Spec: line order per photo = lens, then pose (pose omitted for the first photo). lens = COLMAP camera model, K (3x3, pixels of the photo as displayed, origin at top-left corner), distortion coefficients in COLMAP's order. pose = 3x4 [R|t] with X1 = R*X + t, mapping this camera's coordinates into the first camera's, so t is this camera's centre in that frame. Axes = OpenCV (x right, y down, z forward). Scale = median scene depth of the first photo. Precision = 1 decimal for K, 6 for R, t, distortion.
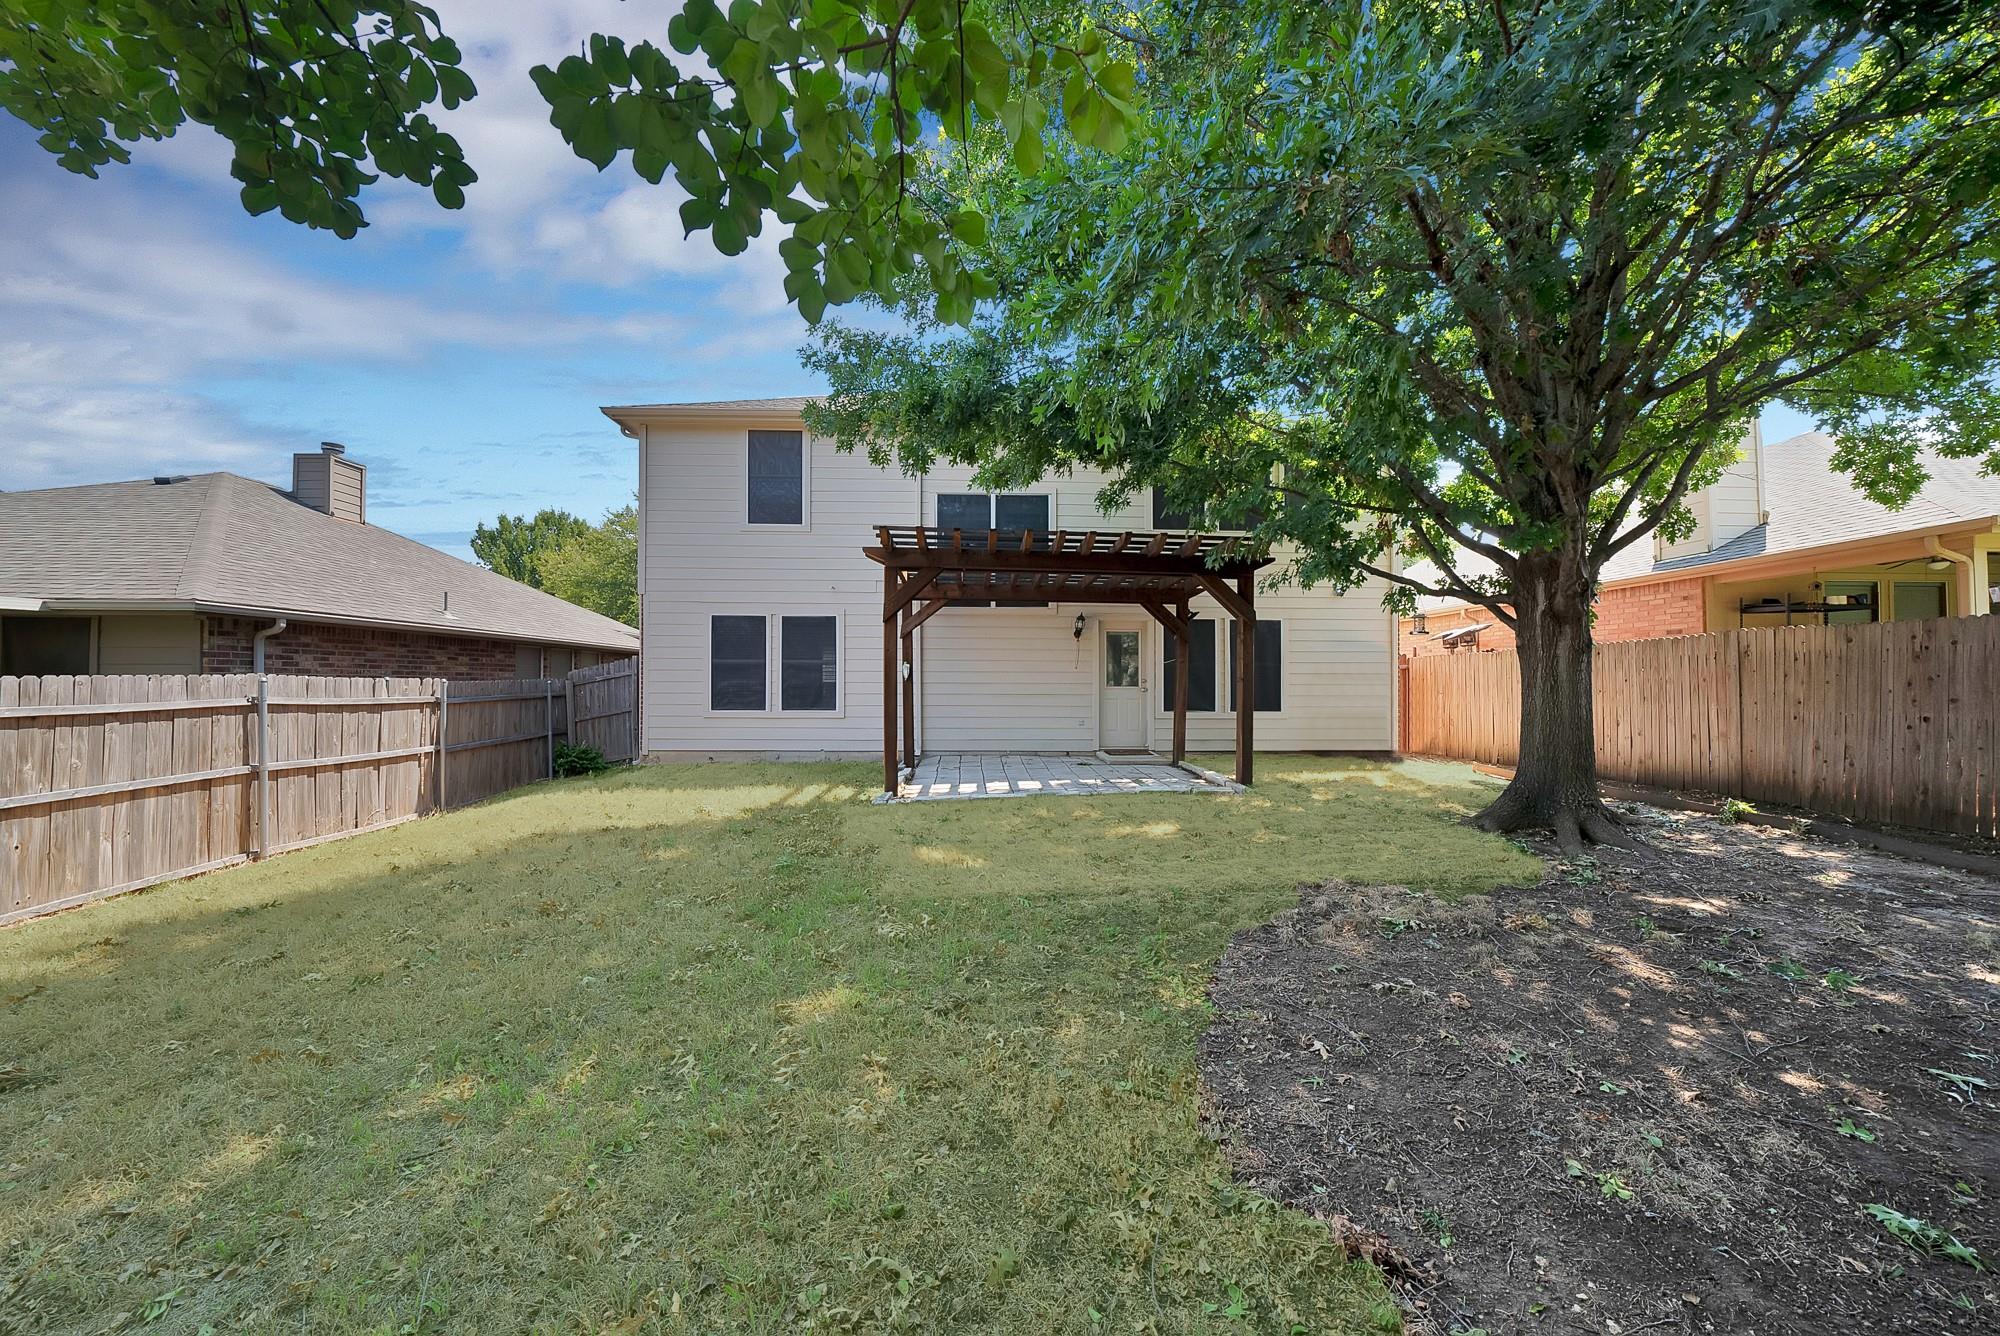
lens RADIAL K [[717.6, 0, 1001.3], [0, 717.6, 674.3], [0, 0, 1]] dist [-0.016661, -0.000088]
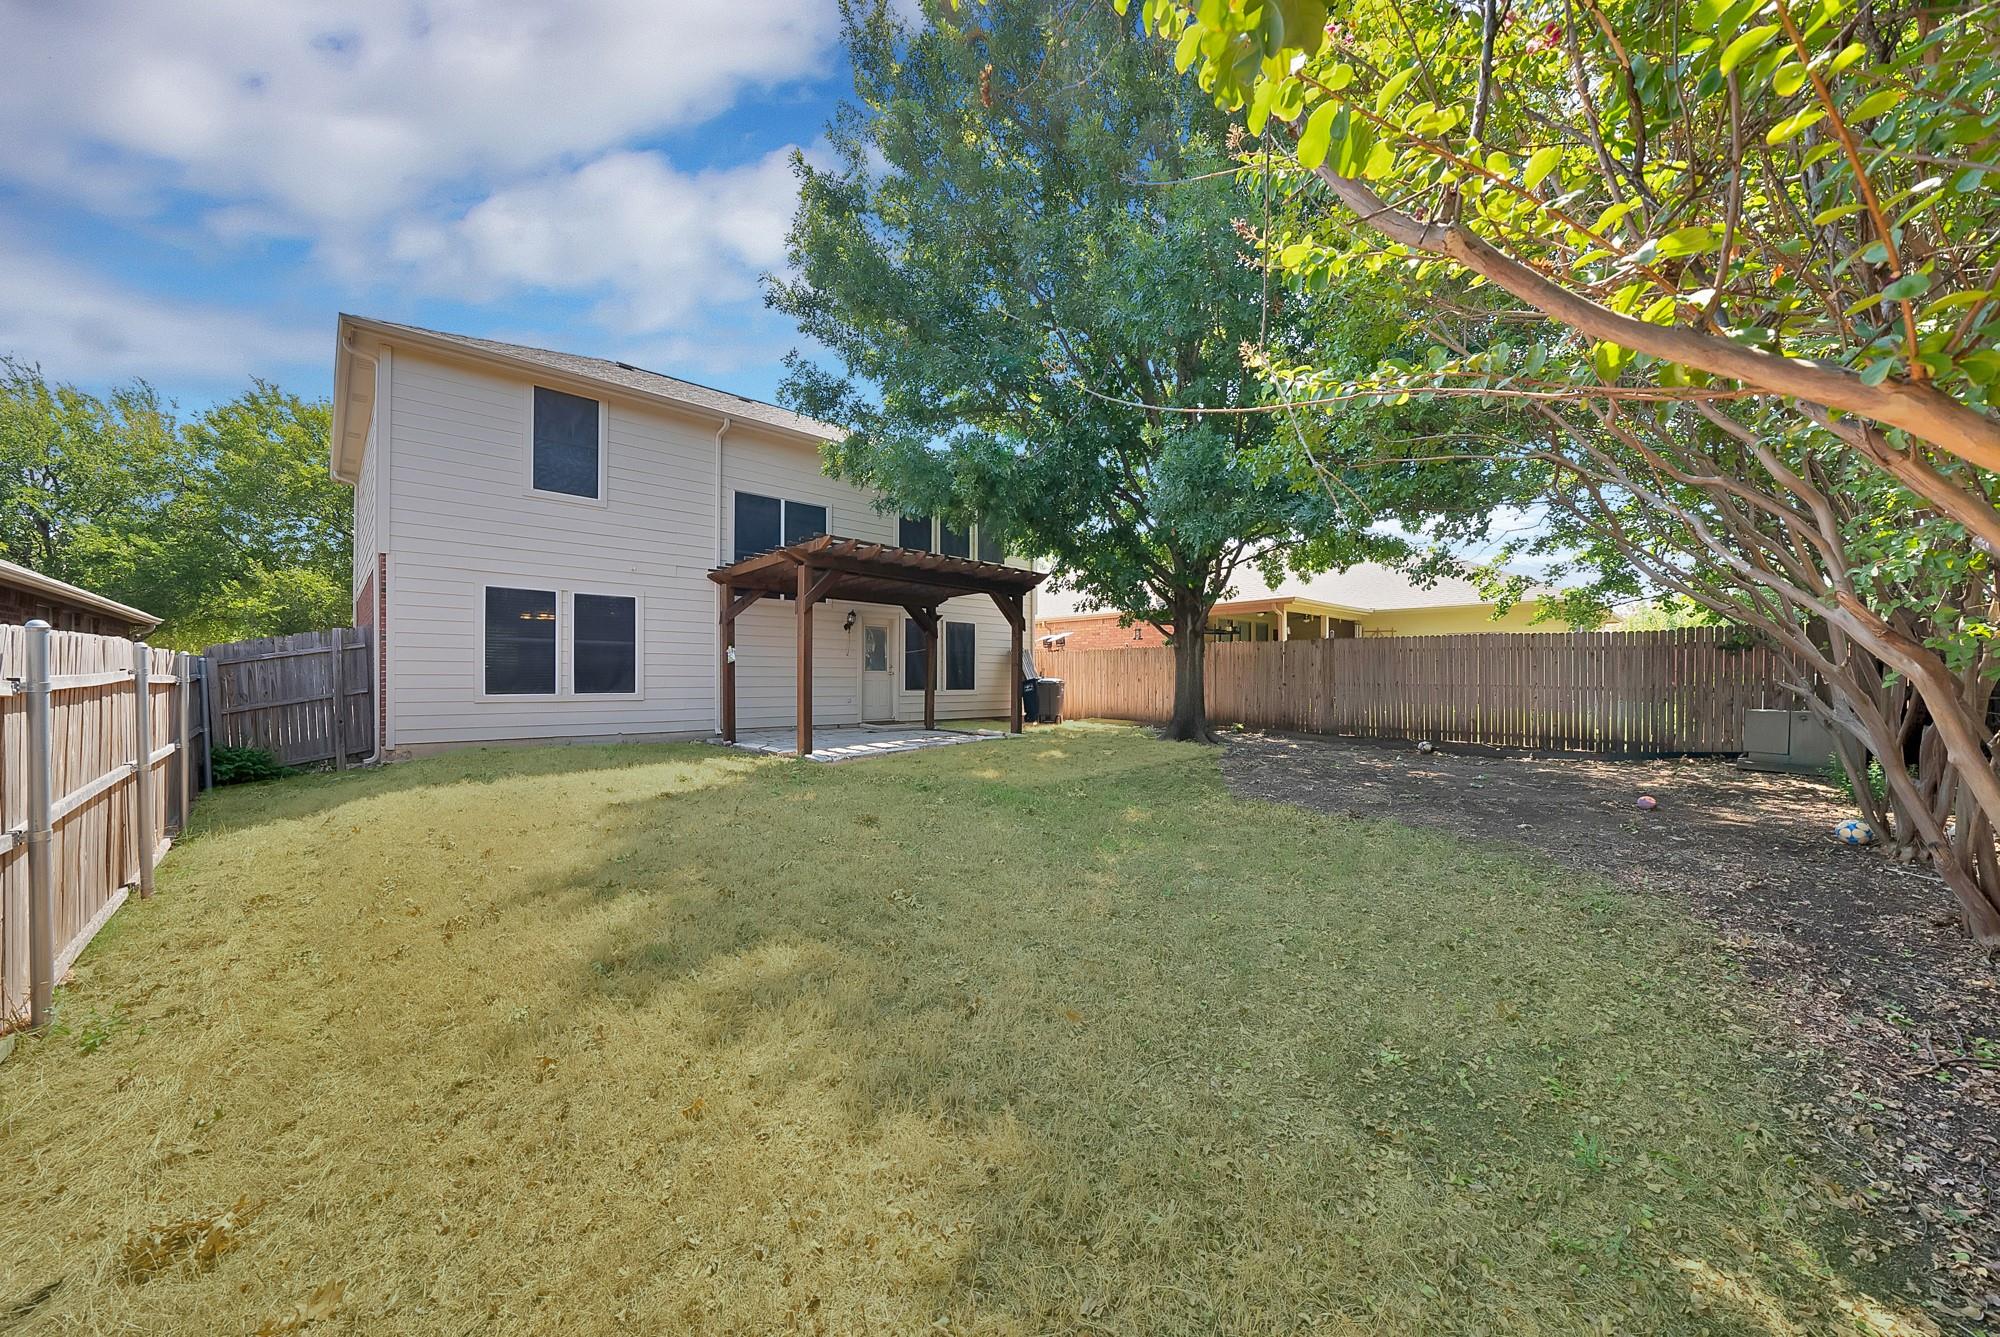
lens RADIAL K [[717.6, 0, 1001.3], [0, 717.6, 674.8], [0, 0, 1]] dist [-0.016661, -0.000088]
pose [[0.746002, 0.002128, 0.665940, -0.512522], [-0.010231, 0.999913, 0.008266, 0.012297], [-0.665865, -0.012980, 0.745960, -0.072807]]
